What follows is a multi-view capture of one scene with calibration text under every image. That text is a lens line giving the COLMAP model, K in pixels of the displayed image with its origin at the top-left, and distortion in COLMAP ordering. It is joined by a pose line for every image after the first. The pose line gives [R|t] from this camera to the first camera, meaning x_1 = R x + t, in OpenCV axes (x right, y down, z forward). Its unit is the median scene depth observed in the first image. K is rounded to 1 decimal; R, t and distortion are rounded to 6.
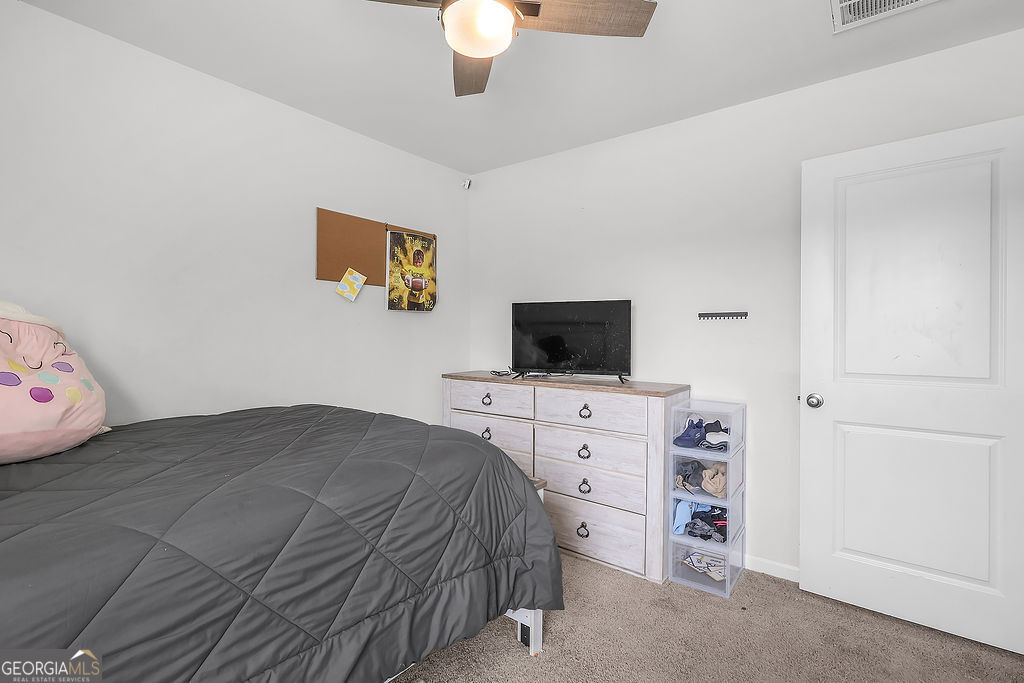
lens RADIAL K [[483.9, 0, 505.3], [0, 483.9, 333.6], [0, 0, 1]] dist [0.000401, 0.000151]
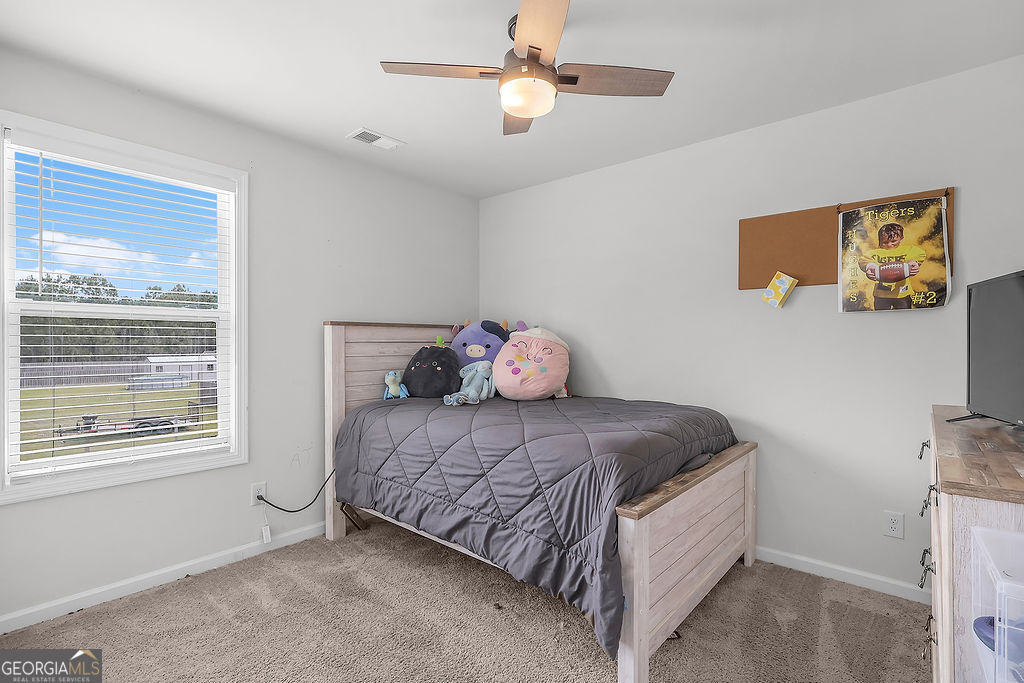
lens RADIAL K [[479.0, 0, 509.9], [0, 479.0, 344.6], [0, 0, 1]] dist [0.002304, 0.000421]
pose [[-0.044909, -0.003647, -0.998984, 0.559997], [0.000709, 0.999993, -0.003683, 0.006192], [0.998991, -0.000874, -0.044906, 0.485540]]
